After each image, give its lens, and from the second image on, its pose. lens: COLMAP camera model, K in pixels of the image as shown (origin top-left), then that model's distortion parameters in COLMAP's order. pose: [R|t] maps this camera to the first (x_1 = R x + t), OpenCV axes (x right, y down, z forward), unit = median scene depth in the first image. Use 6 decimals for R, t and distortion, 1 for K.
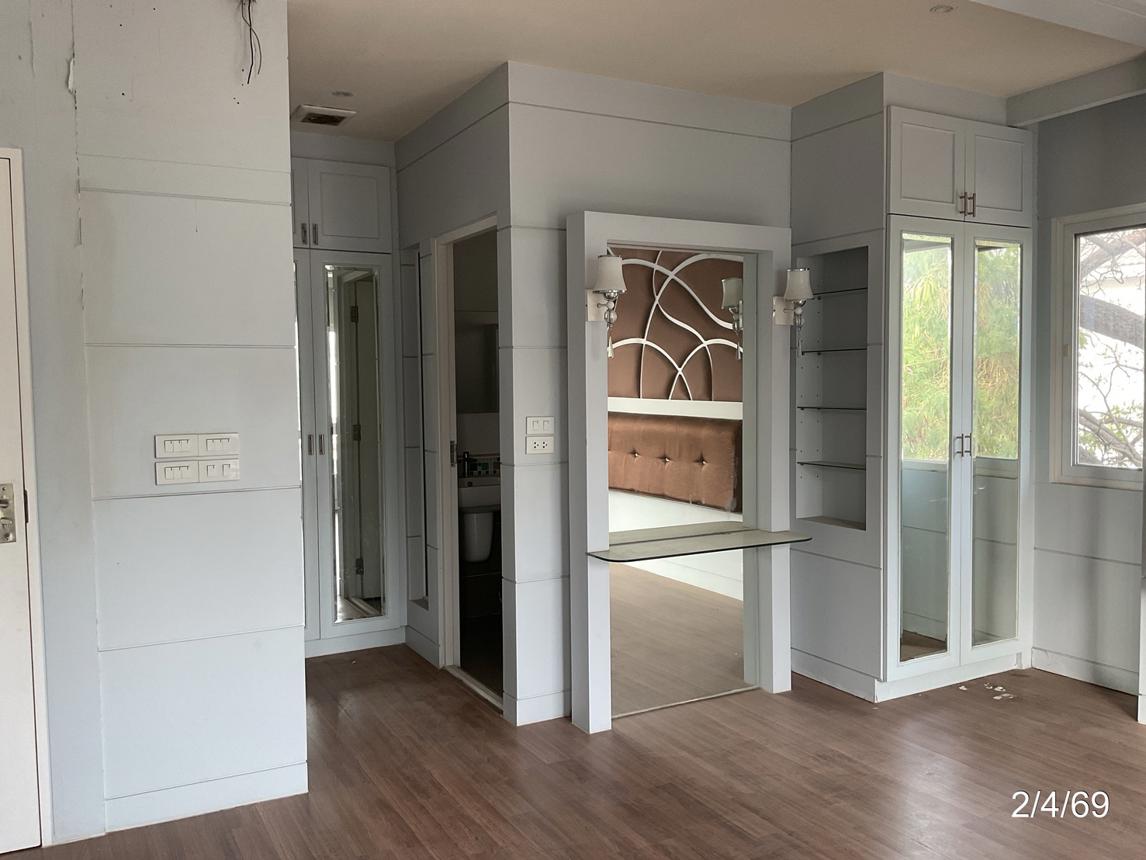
lens RADIAL K [[957.9, 0, 573.0], [0, 957.9, 430.0], [0, 0, 1]] dist [0.002734, -0.016703]
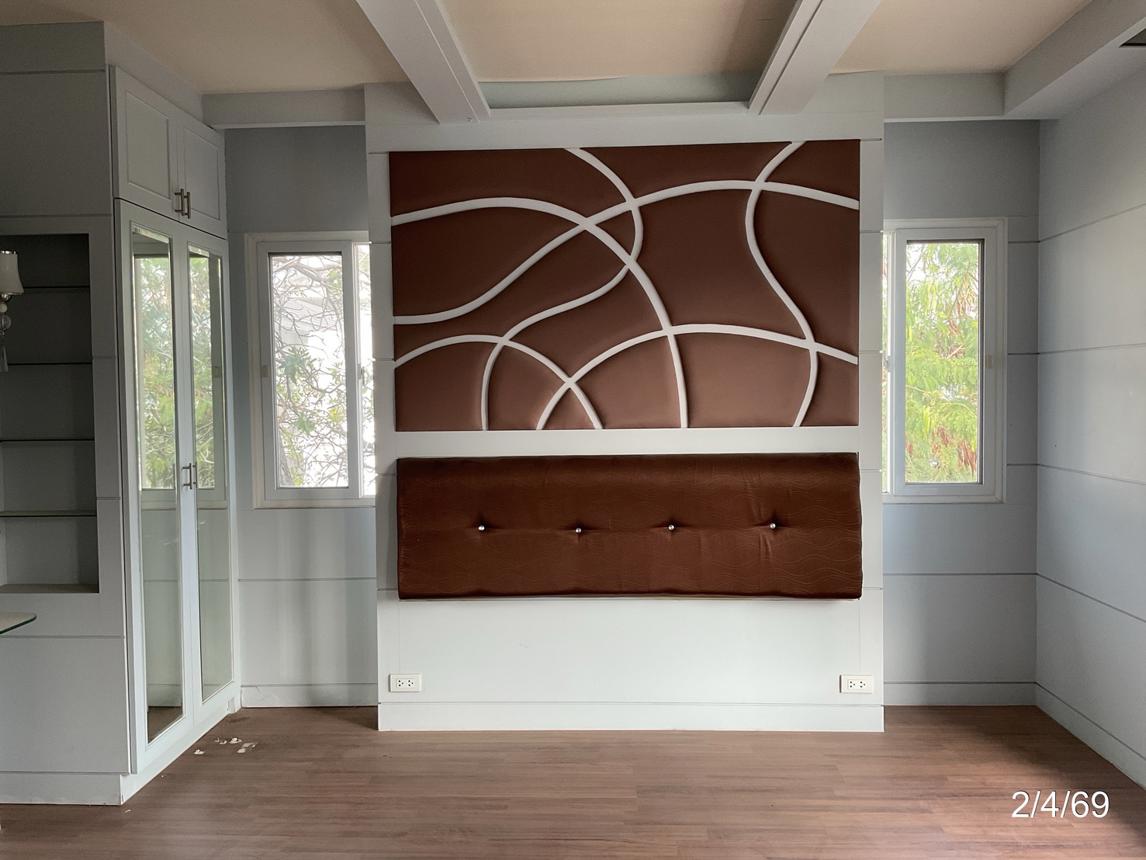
lens RADIAL K [[957.9, 0, 573.0], [0, 957.9, 430.0], [0, 0, 1]] dist [0.002734, -0.016703]
pose [[0.519935, -0.029273, 0.853704, -0.160201], [0.050911, 0.998698, 0.003238, -0.011539], [-0.852688, 0.041780, 0.520748, 0.243323]]
